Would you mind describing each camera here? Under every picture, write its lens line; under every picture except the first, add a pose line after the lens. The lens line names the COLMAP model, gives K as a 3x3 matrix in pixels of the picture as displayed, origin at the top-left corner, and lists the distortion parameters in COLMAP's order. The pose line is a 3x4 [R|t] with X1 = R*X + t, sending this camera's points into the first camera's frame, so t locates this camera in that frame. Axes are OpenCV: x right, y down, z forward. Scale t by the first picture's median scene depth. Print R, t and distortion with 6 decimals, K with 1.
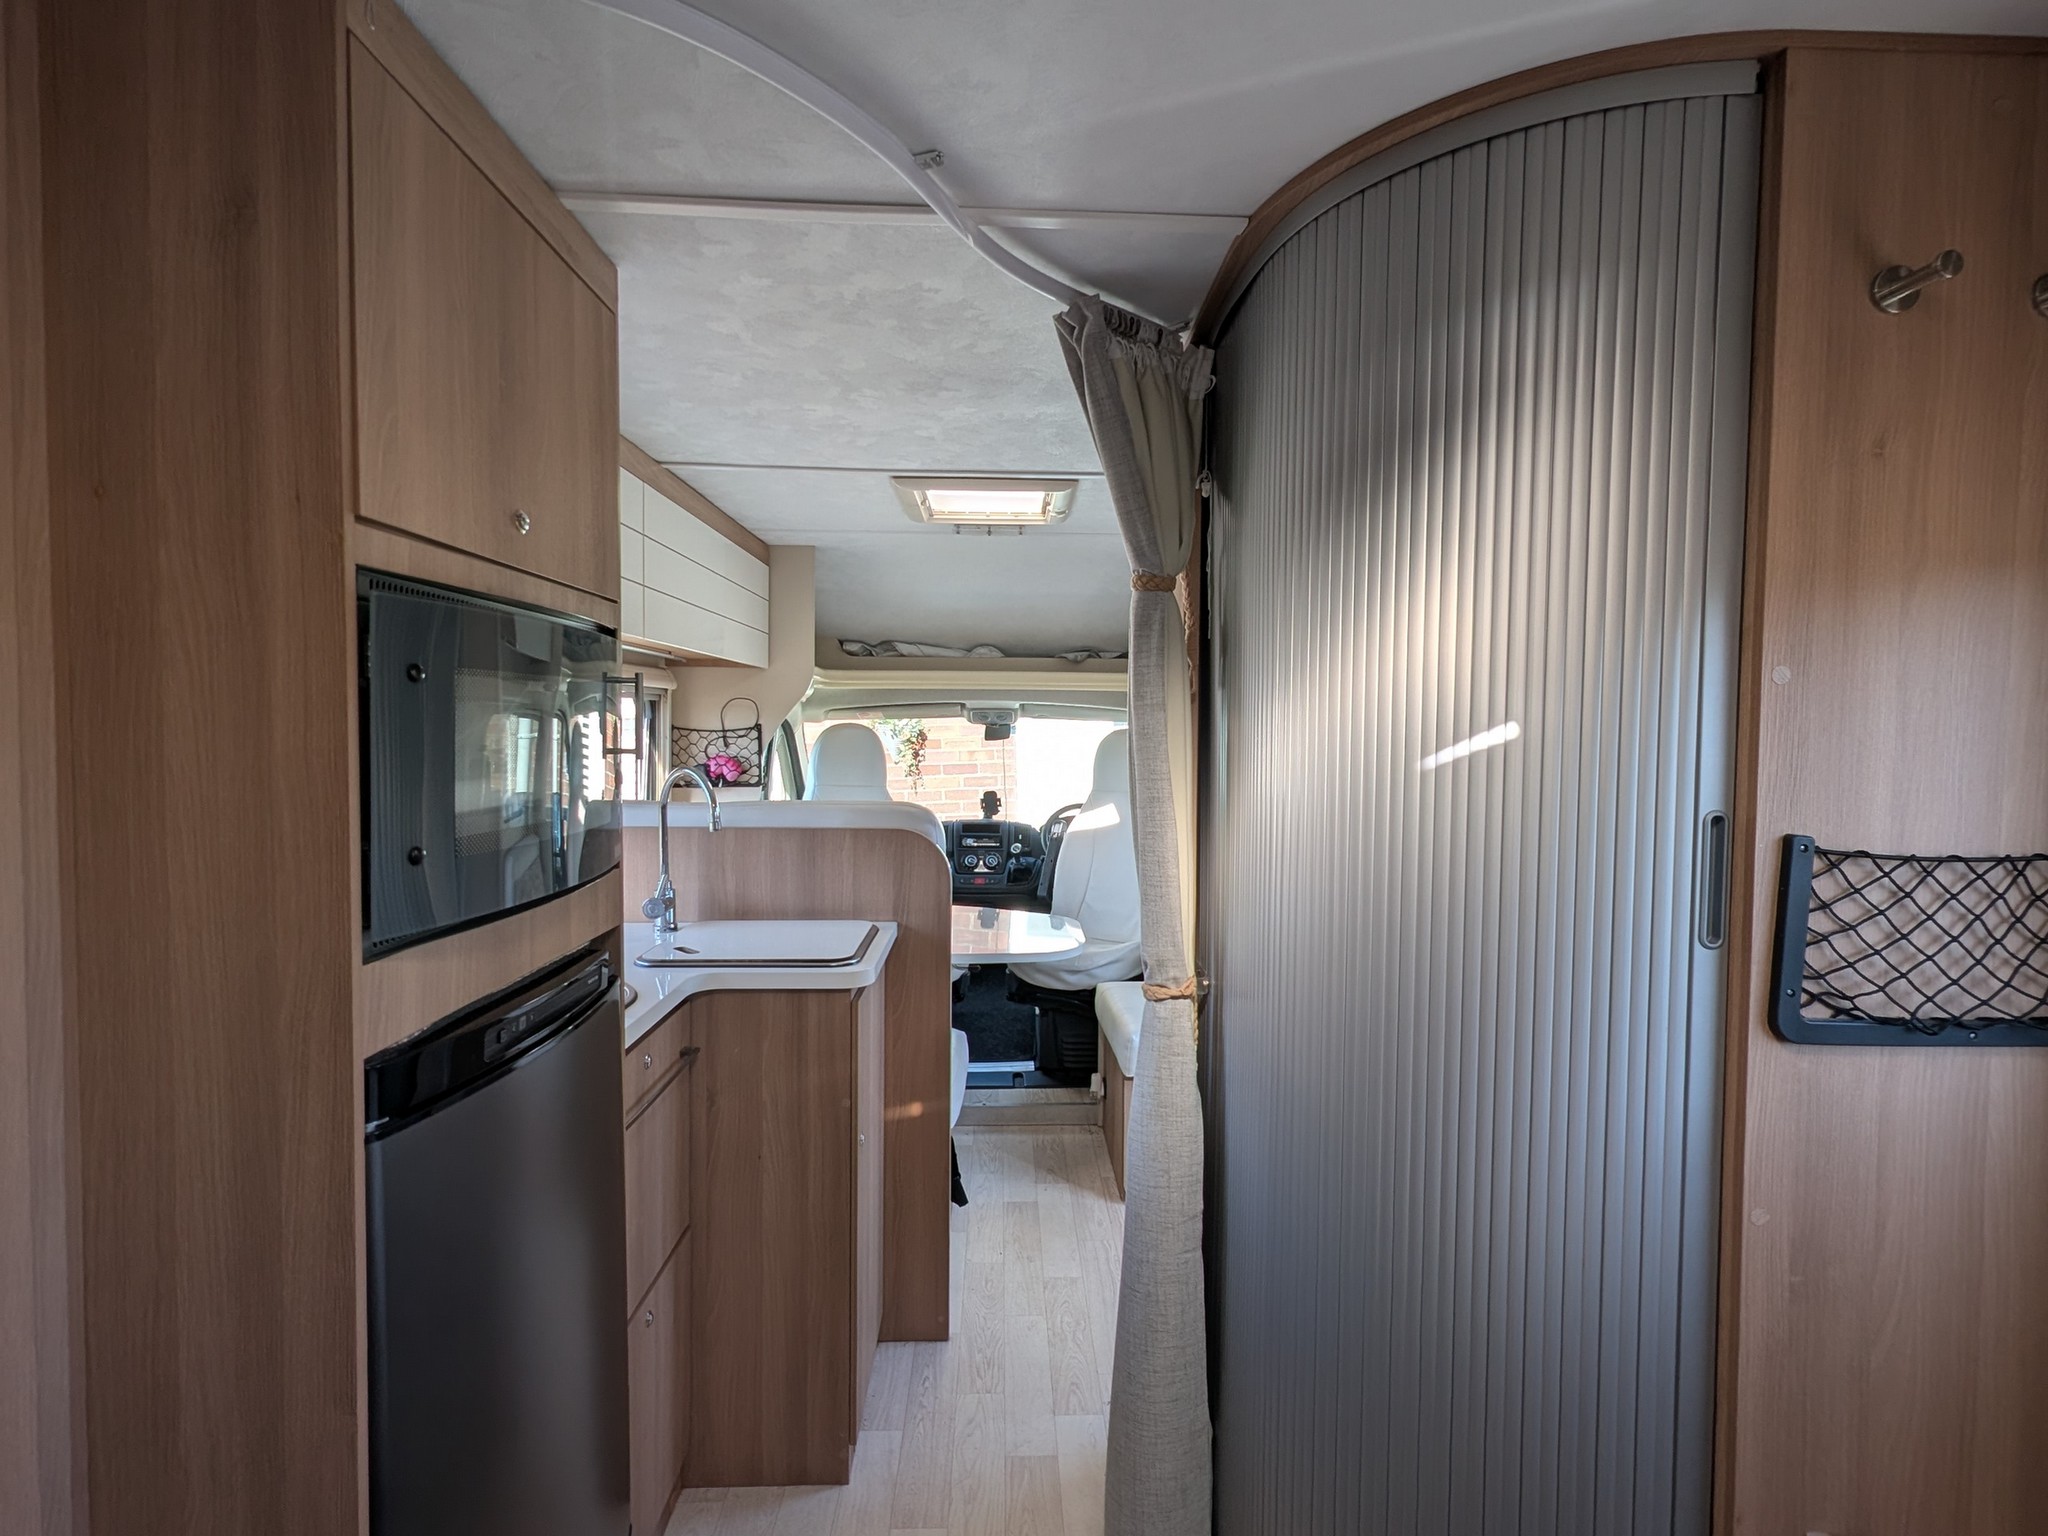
lens RADIAL K [[981.5, 0, 1024.0], [0, 981.5, 768.0], [0, 0, 1]] dist [-0.000997, -0.000161]
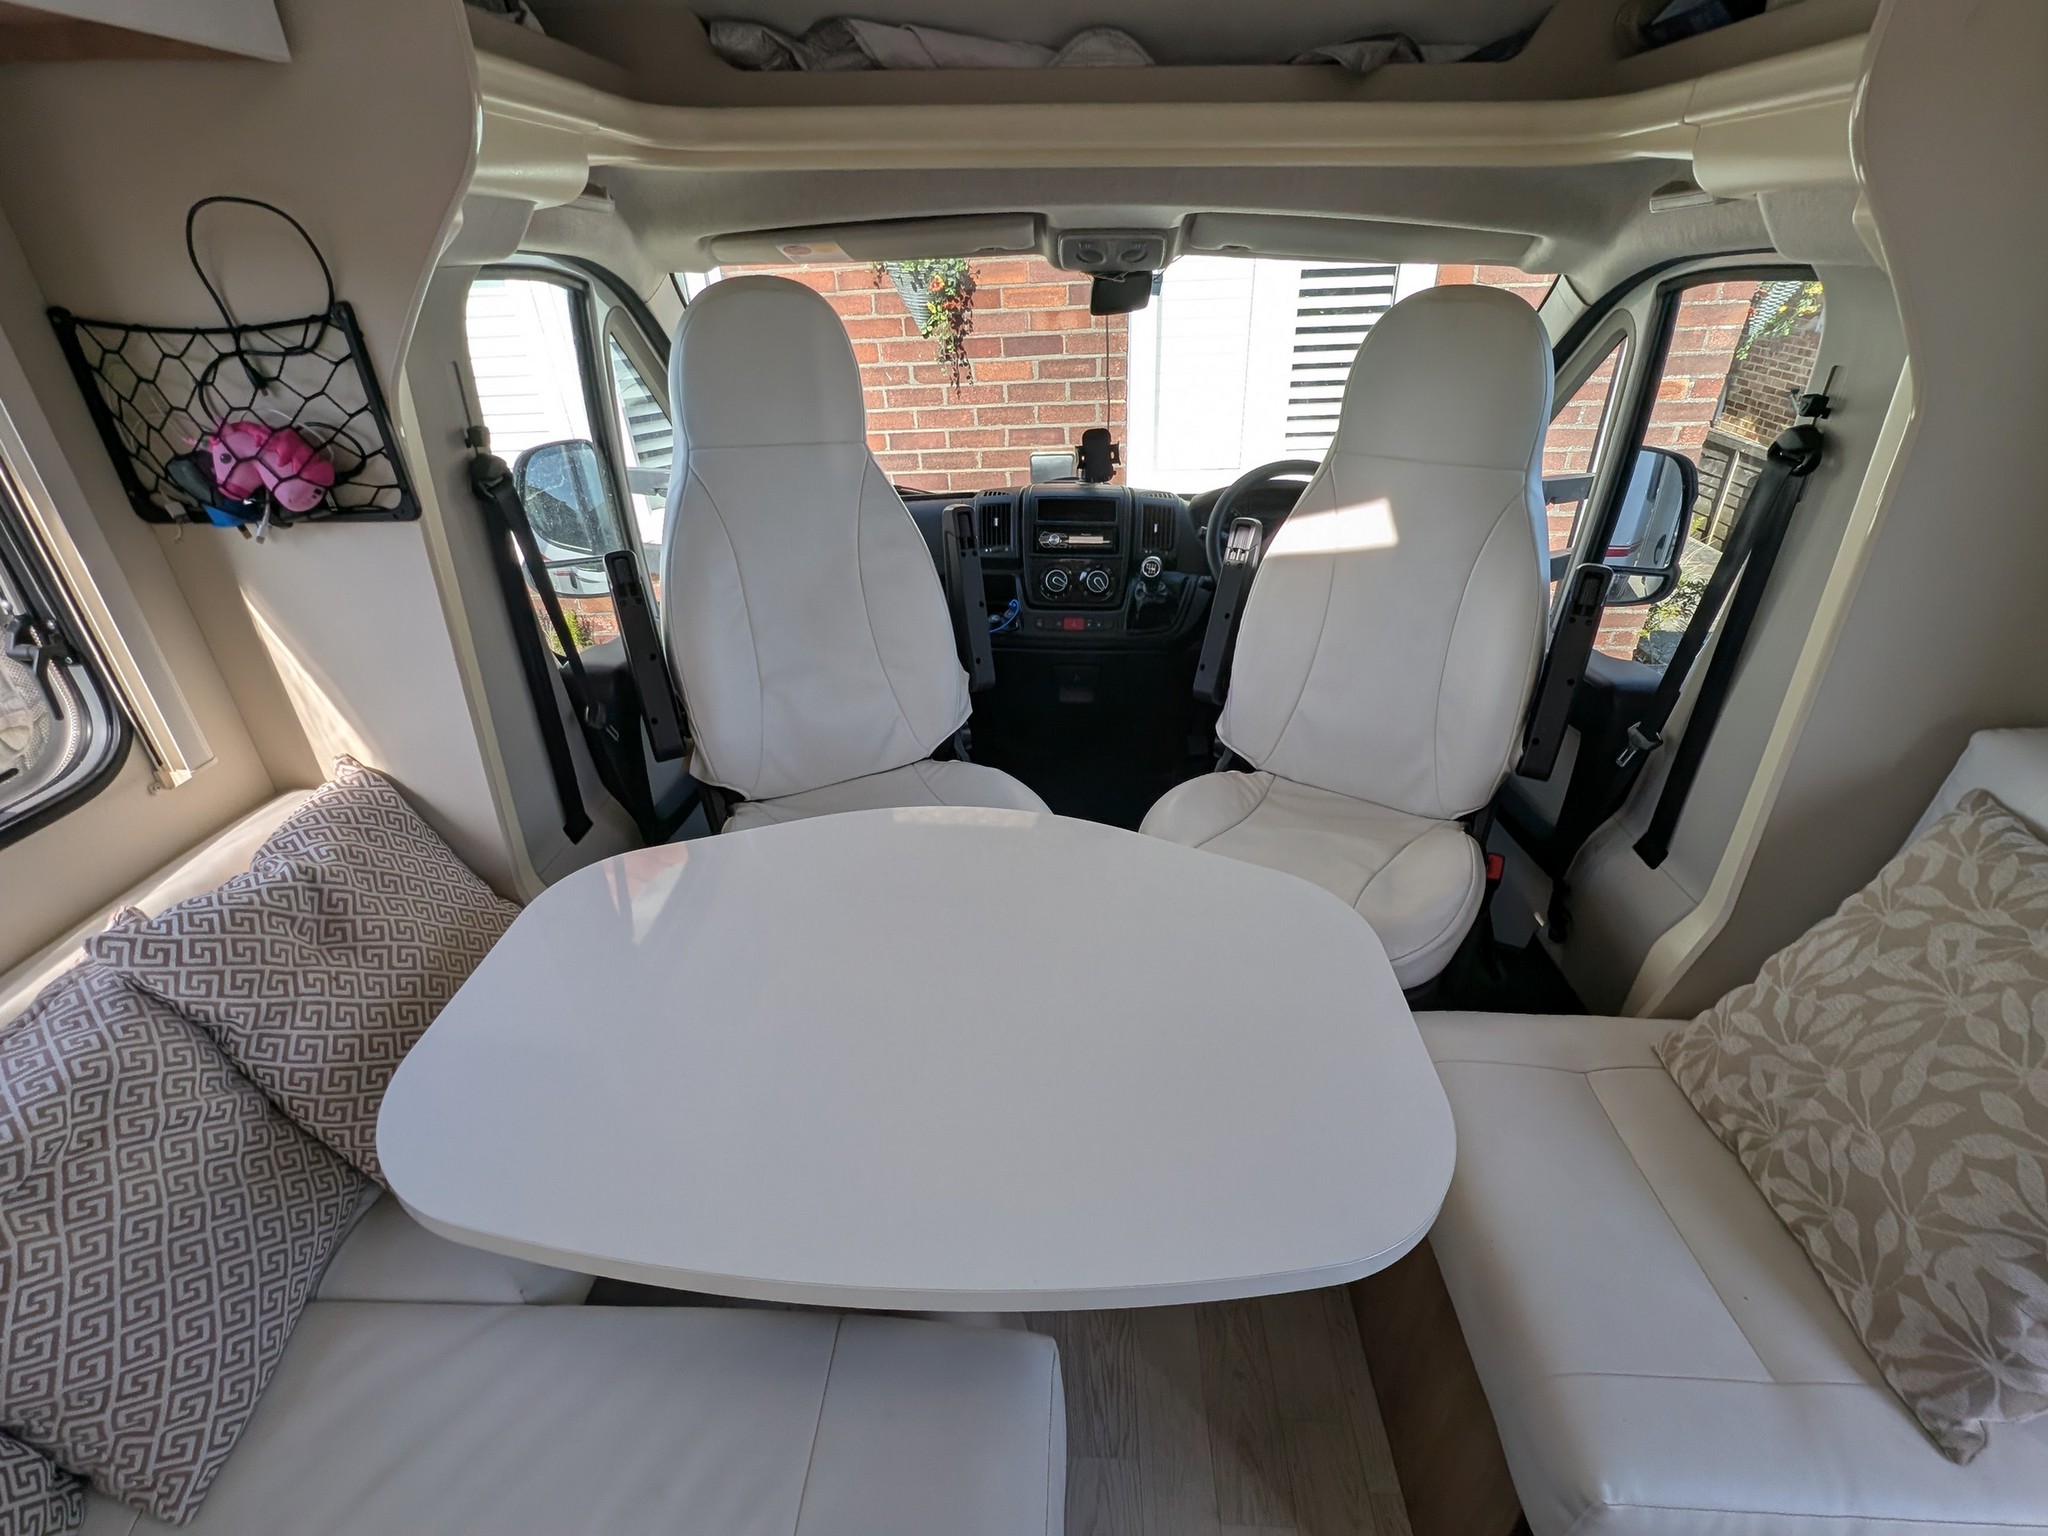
lens RADIAL K [[918.4, 0, 1028.0], [0, 918.4, 766.6], [0, 0, 1]] dist [-0.000913, -0.000486]
pose [[0.997709, 0.023899, -0.063290, -0.047832], [0.007420, 0.891222, 0.453506, -0.044094], [0.067244, -0.452937, 0.889003, 0.712105]]
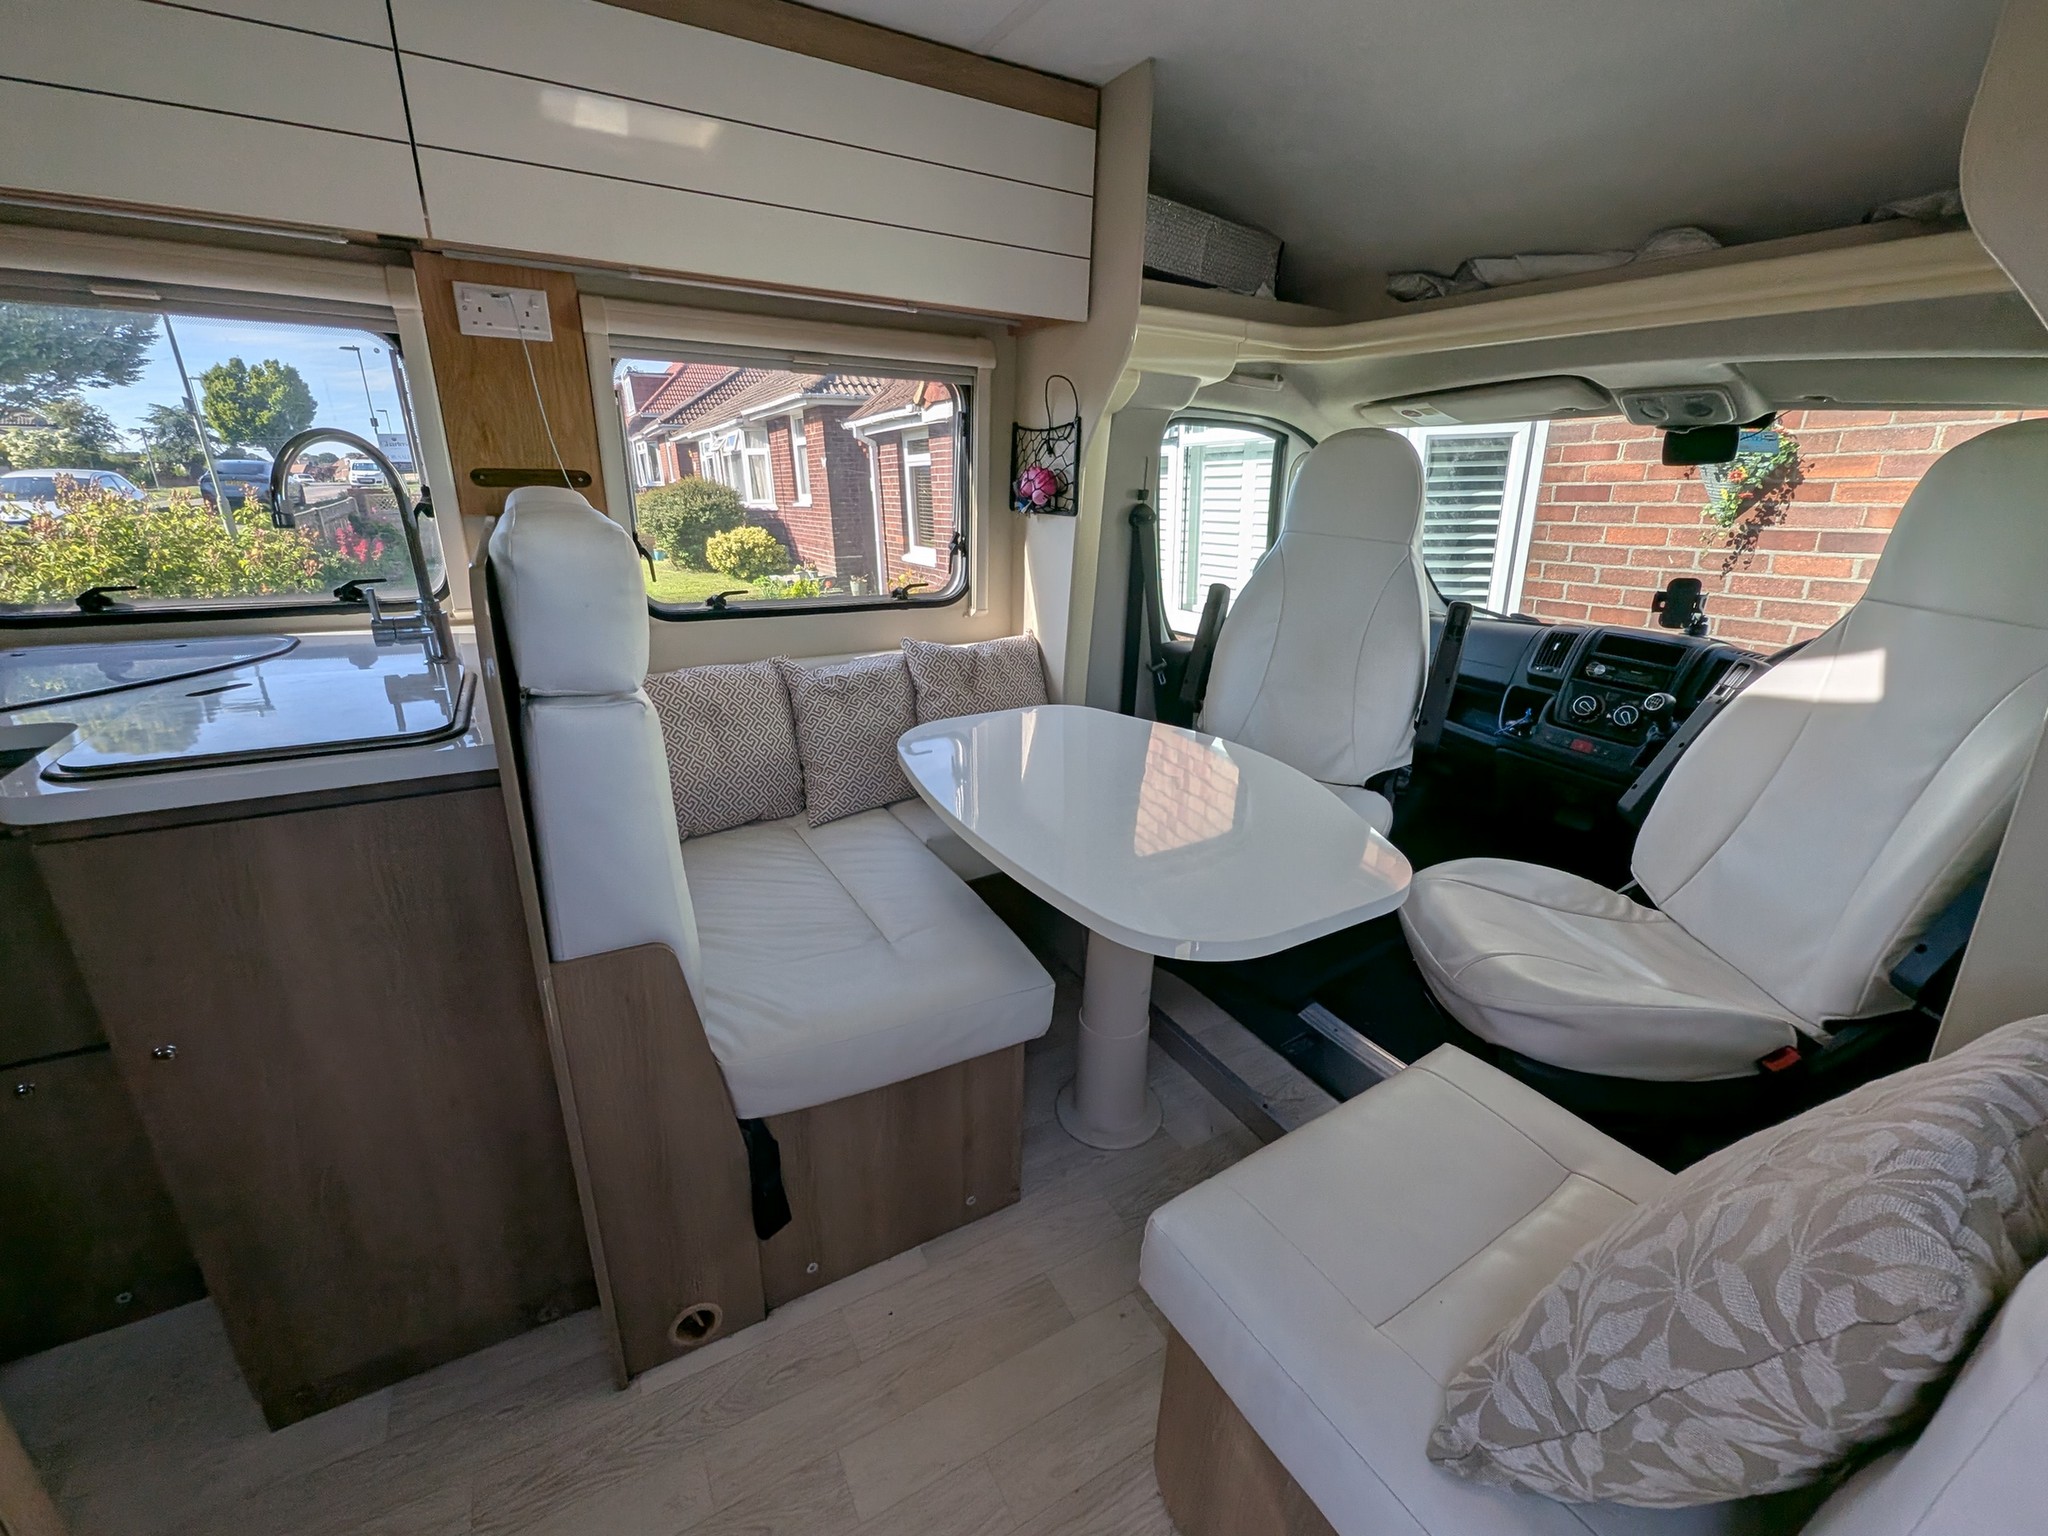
lens RADIAL K [[849.9, 0, 1030.3], [0, 849.9, 768.7], [0, 0, 1]] dist [0.002712, -0.001094]
pose [[0.470522, 0.299685, -0.829938, 0.262296], [-0.062990, 0.949567, 0.307171, 0.006157], [0.880137, -0.092253, 0.465670, 0.683197]]
